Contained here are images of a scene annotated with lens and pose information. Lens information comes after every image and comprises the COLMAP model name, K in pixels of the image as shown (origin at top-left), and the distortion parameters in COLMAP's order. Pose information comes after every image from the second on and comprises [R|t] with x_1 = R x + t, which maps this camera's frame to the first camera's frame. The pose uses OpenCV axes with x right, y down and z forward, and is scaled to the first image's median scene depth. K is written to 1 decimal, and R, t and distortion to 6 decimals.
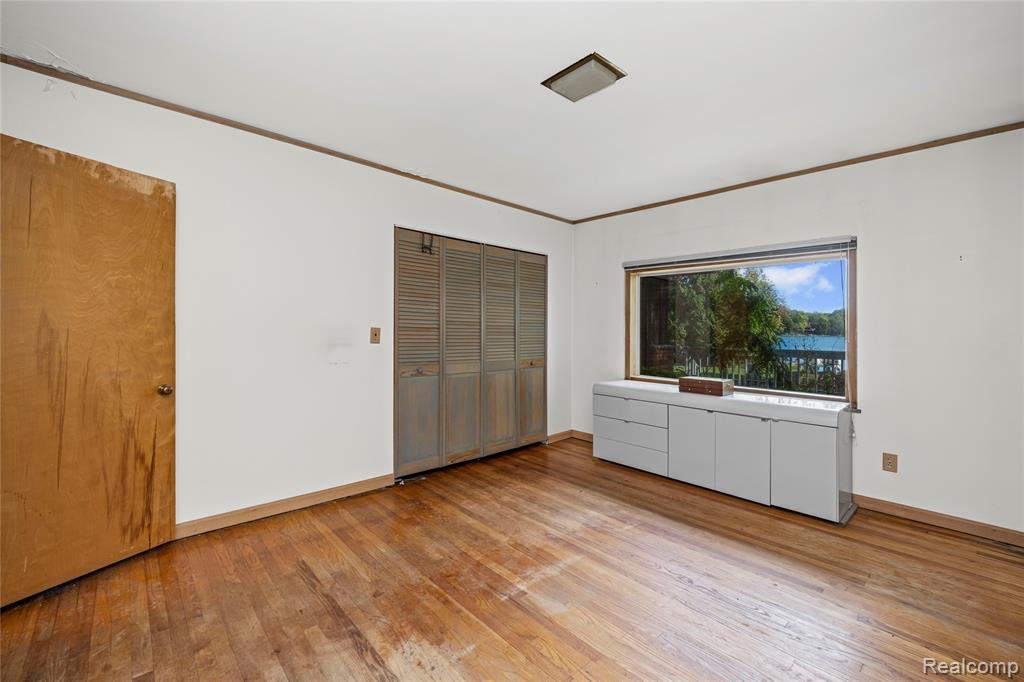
lens RADIAL K [[423.6, 0, 513.2], [0, 423.6, 325.6], [0, 0, 1]] dist [0.000998, -0.003487]
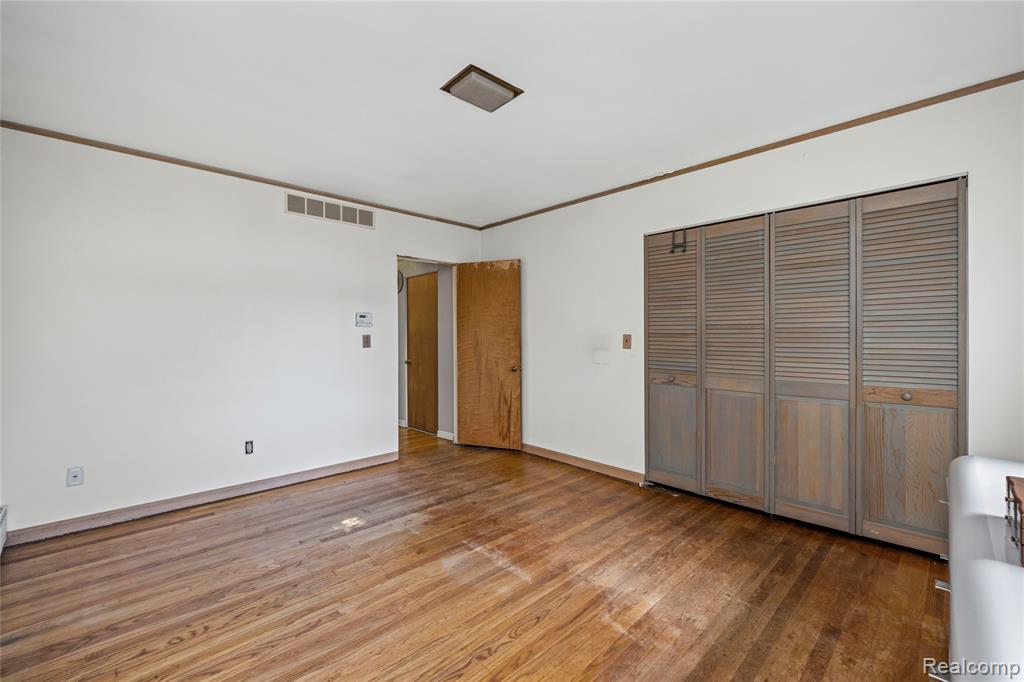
lens RADIAL K [[423.6, 0, 512.7], [0, 423.6, 338.4], [0, 0, 1]] dist [0.000998, -0.003487]
pose [[0.018859, -0.006165, -0.999803, 0.874730], [0.013708, 0.999889, -0.005907, 0.020222], [0.999728, -0.013593, 0.018942, 0.771180]]
